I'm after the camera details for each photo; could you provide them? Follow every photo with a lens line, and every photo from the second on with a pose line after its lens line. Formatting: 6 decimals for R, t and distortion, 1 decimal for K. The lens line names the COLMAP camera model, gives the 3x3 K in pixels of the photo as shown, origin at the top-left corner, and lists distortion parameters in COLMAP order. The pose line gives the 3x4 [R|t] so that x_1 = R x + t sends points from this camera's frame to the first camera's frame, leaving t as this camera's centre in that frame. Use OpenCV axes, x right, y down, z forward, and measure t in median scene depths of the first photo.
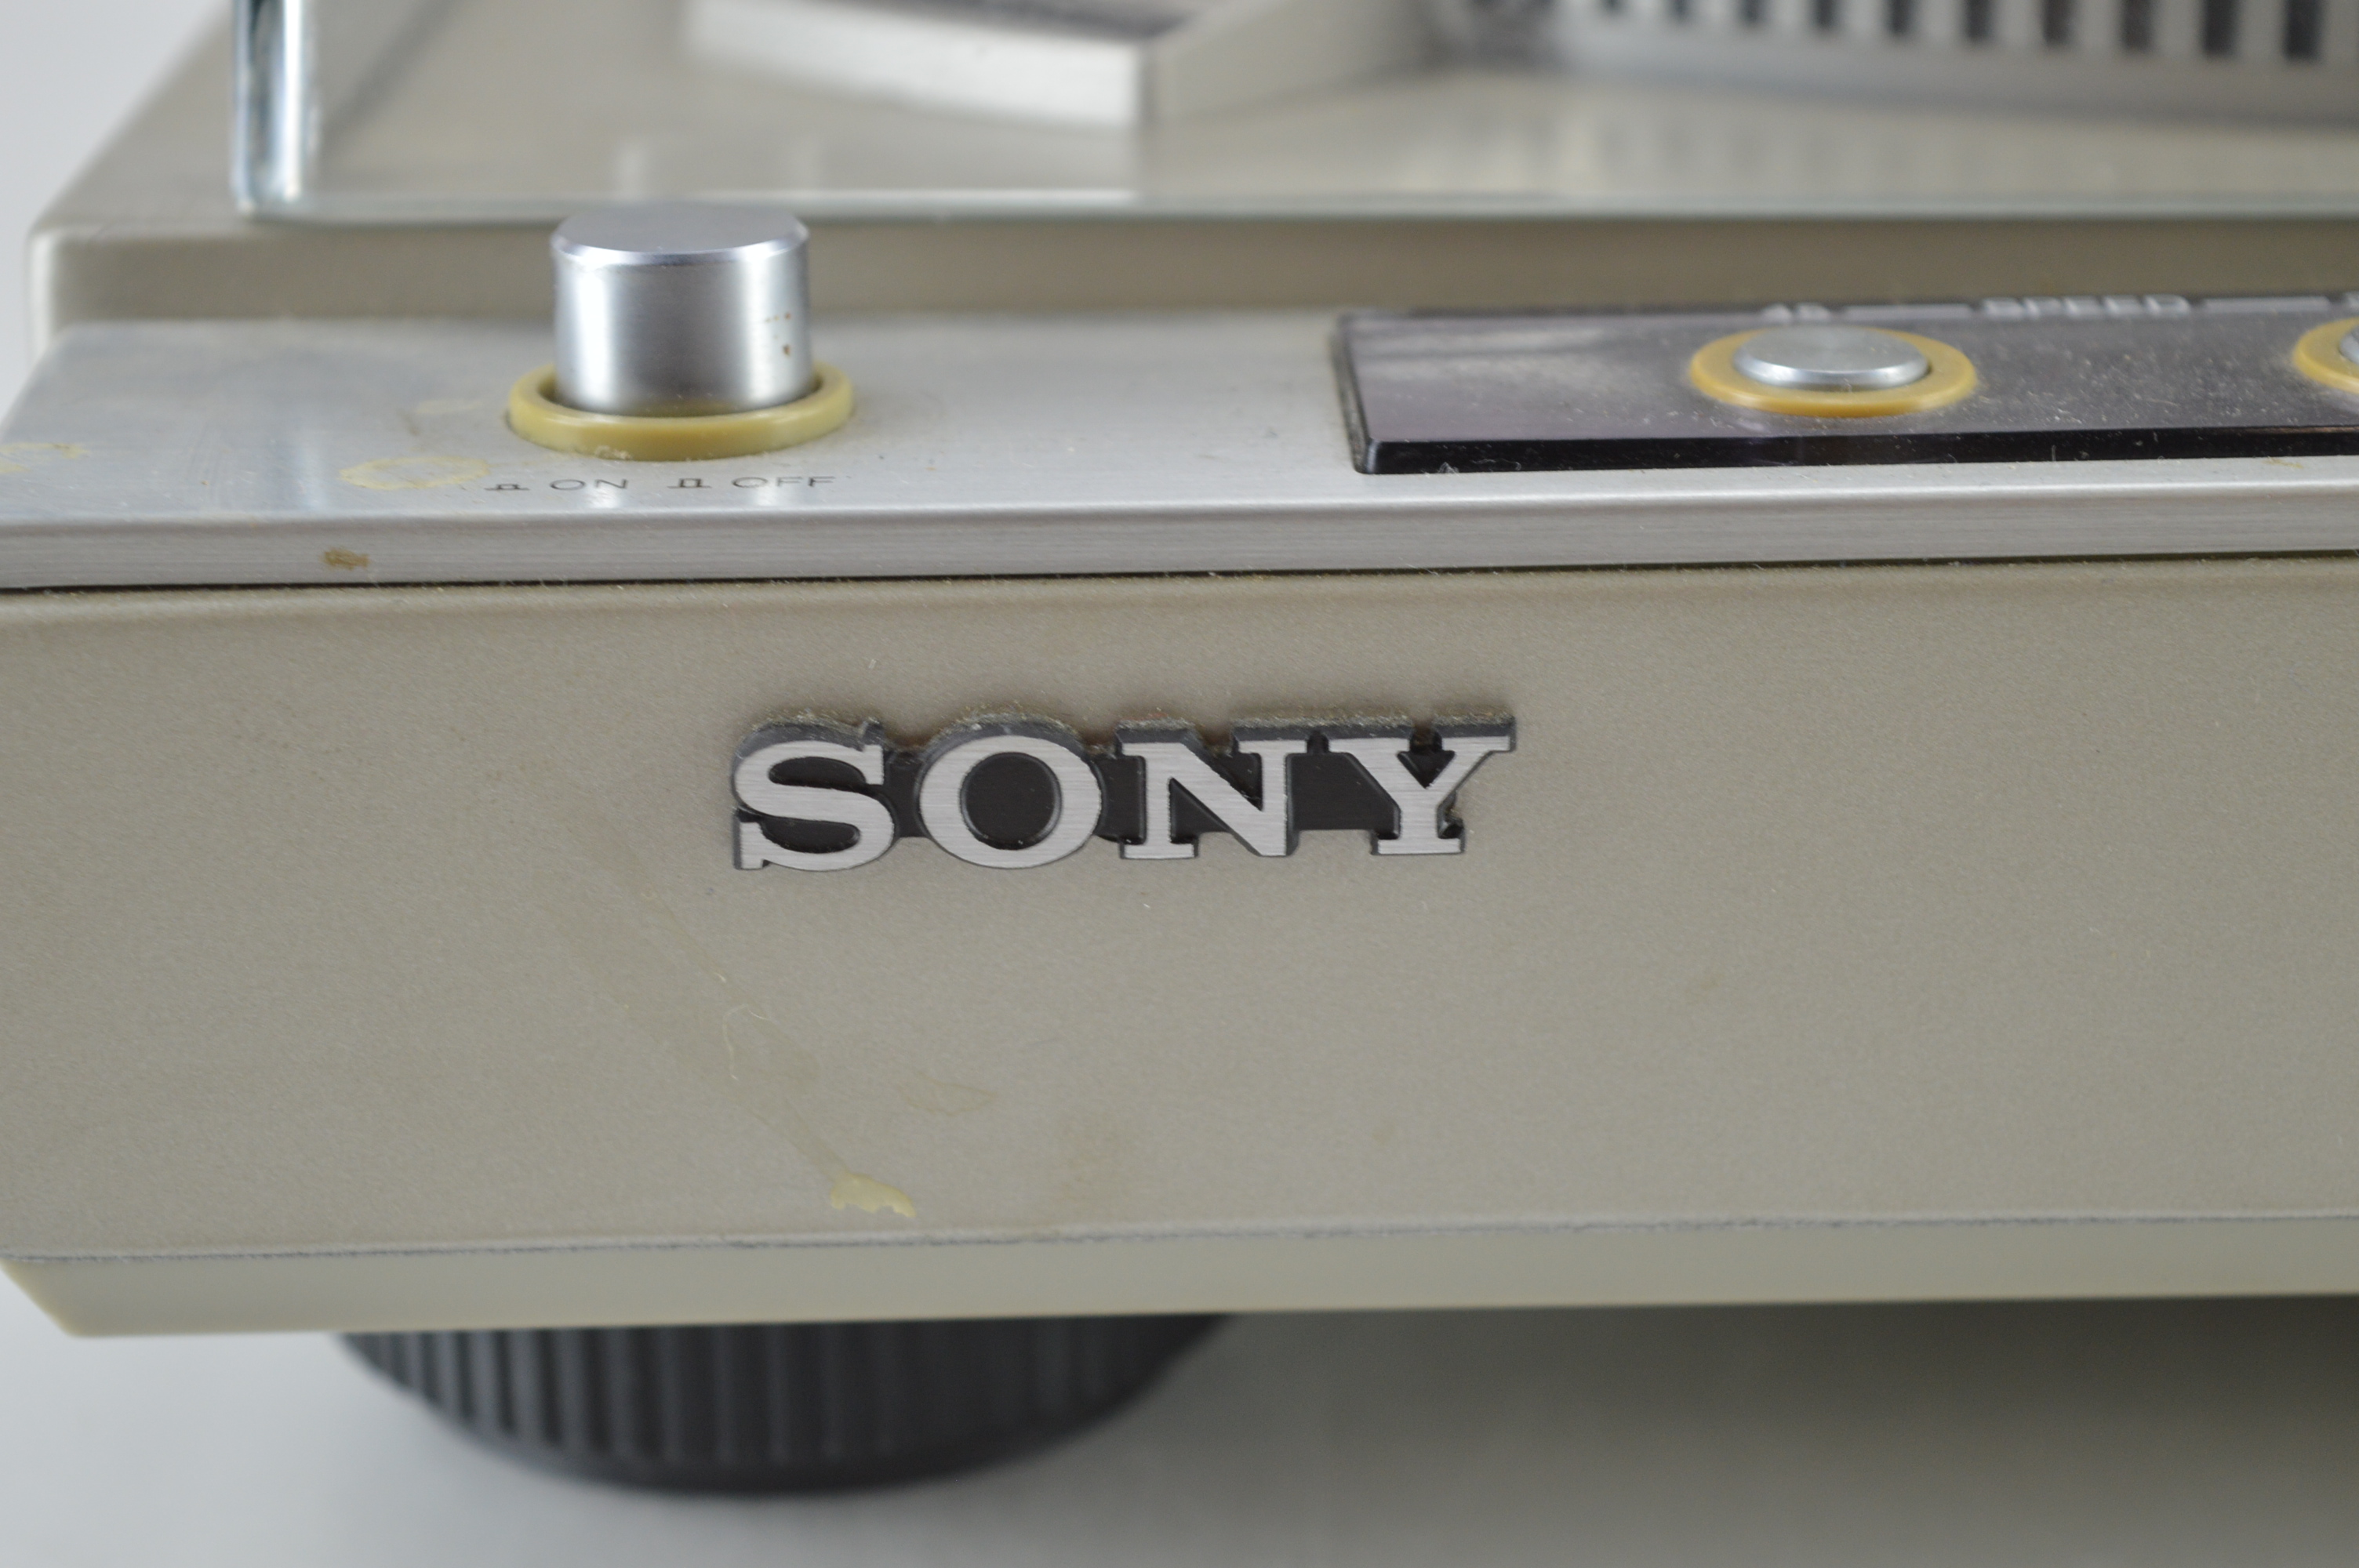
lens RADIAL K [[5612.0, 0, 1179.5], [0, 5612.0, 784.0], [0, 0, 1]] dist [0.156089, -0.007642]
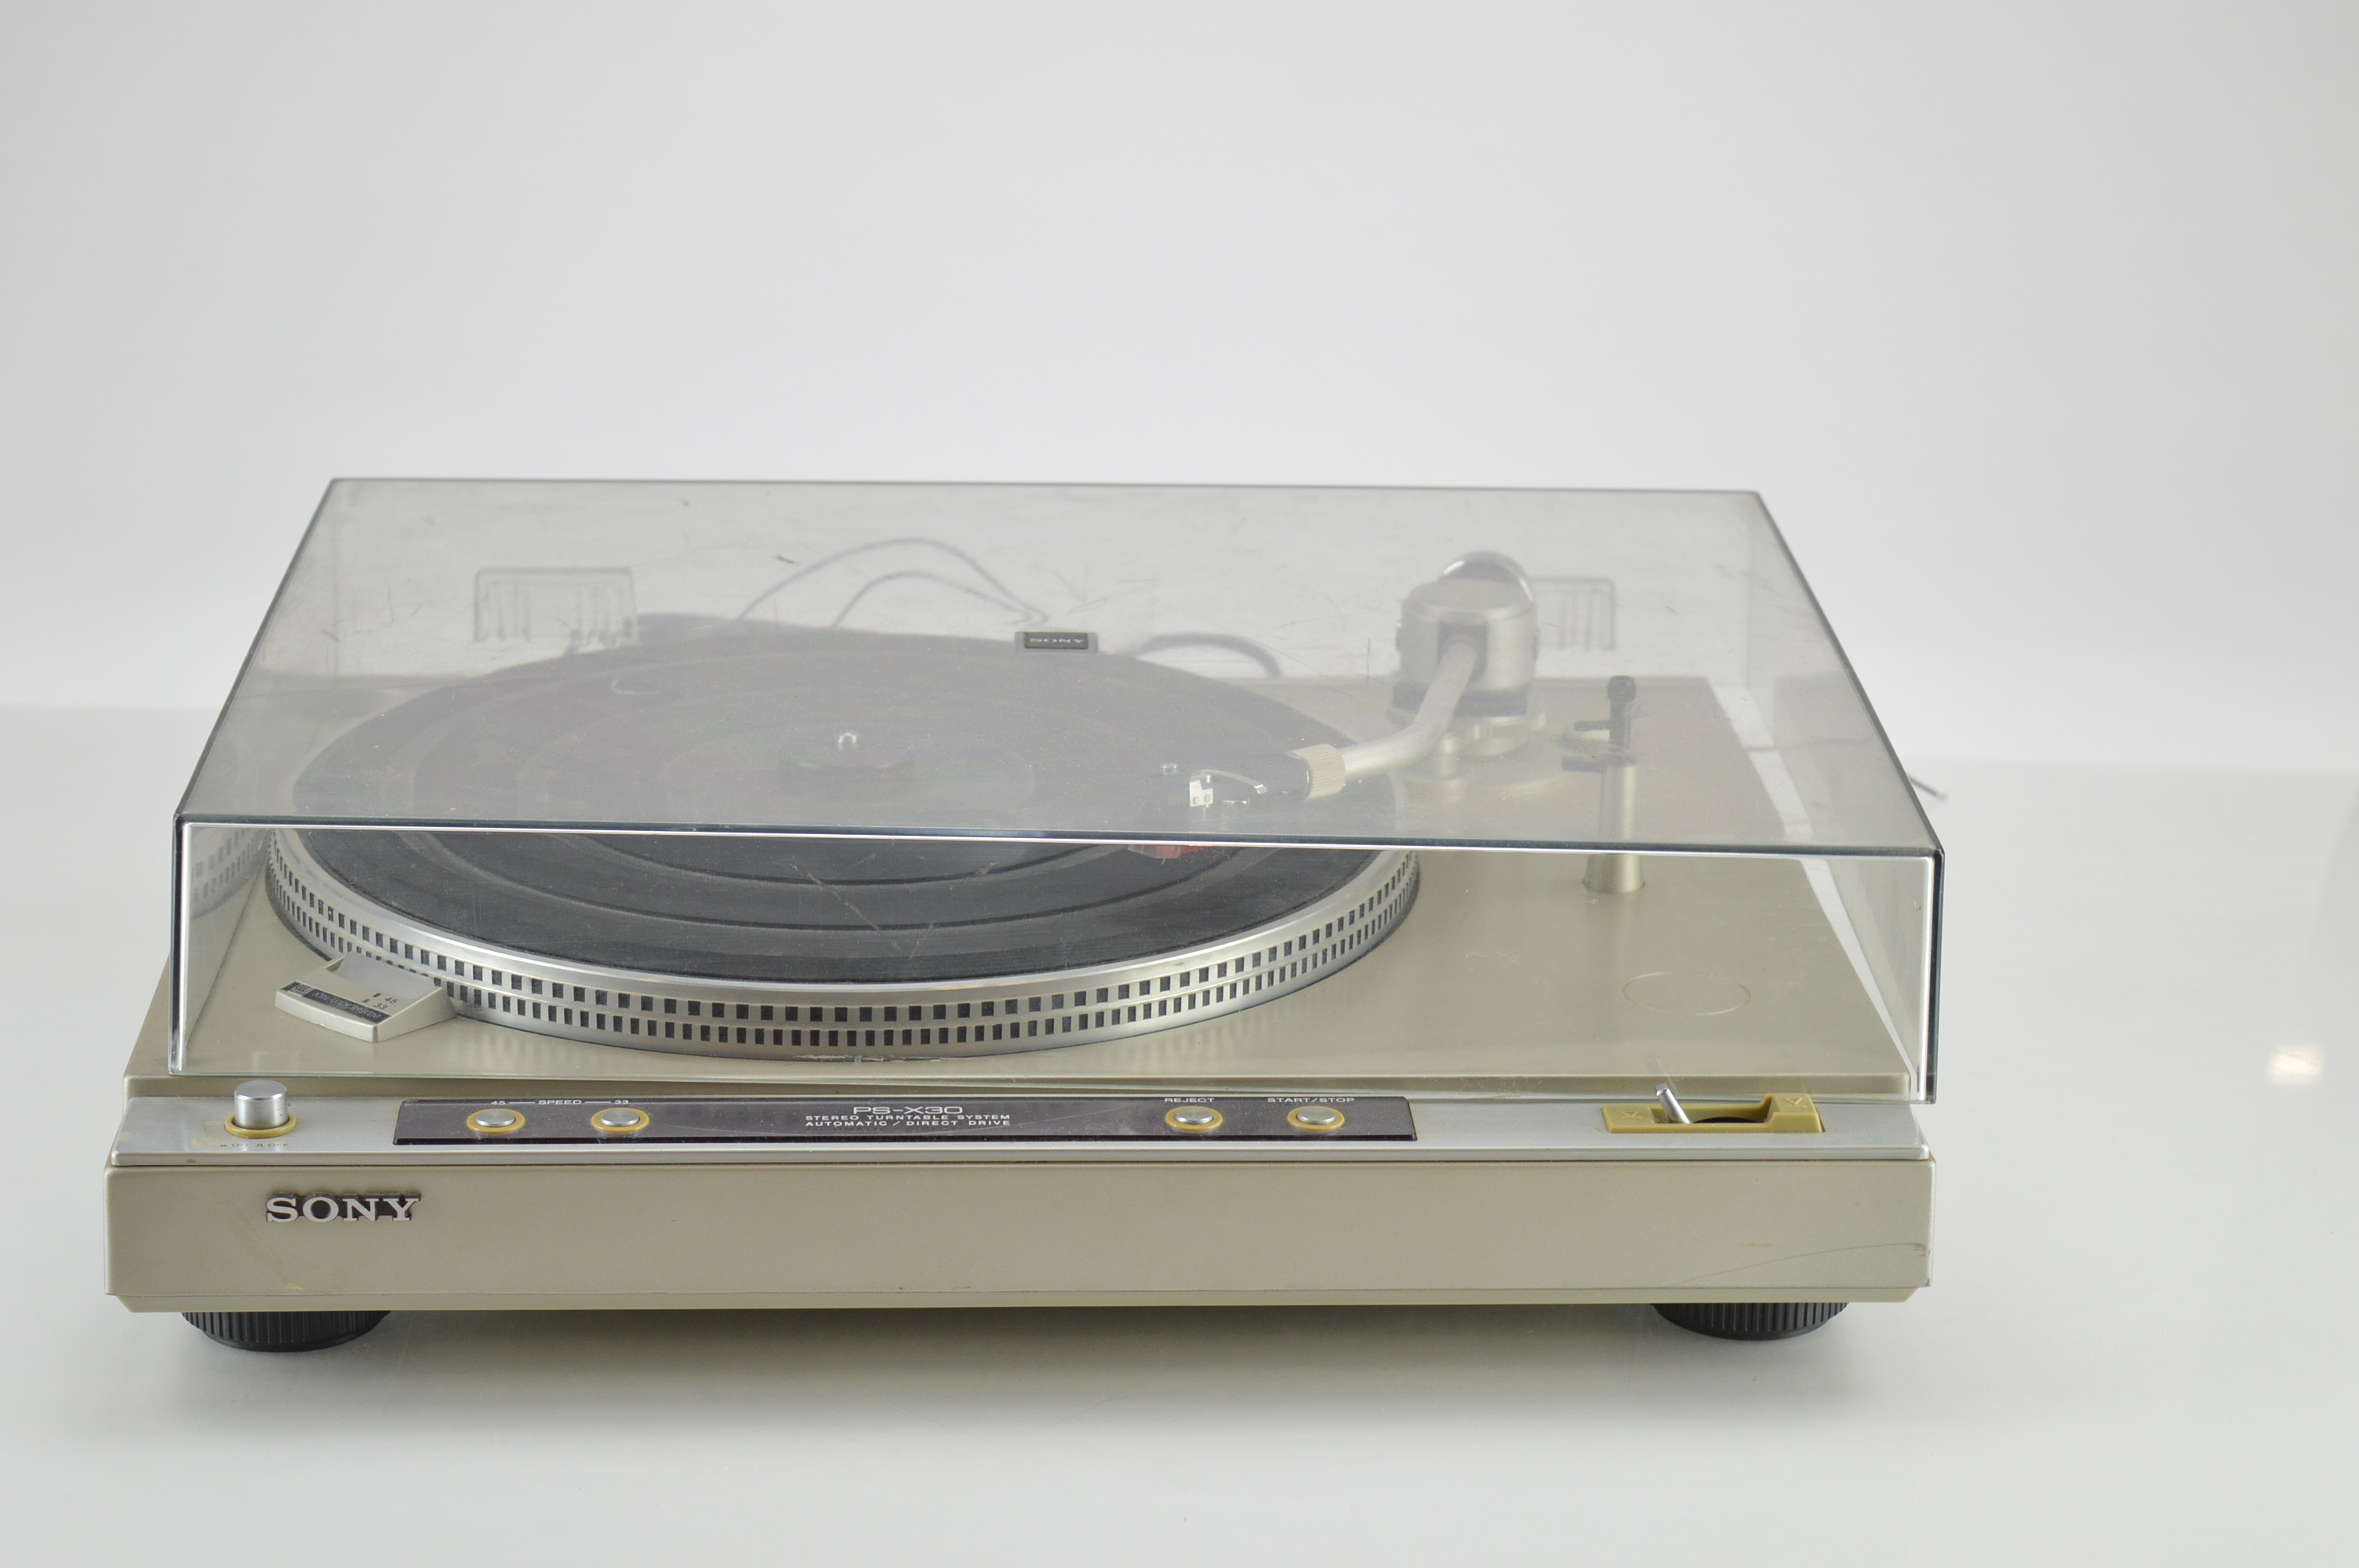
lens RADIAL K [[5612.0, 0, 1179.5], [0, 5612.0, 784.0], [0, 0, 1]] dist [0.156089, -0.007642]
pose [[0.999027, 0.019488, 0.039557, 0.532965], [-0.019135, 0.999774, -0.009300, -0.346516], [-0.039729, 0.008534, 0.999174, -4.113397]]
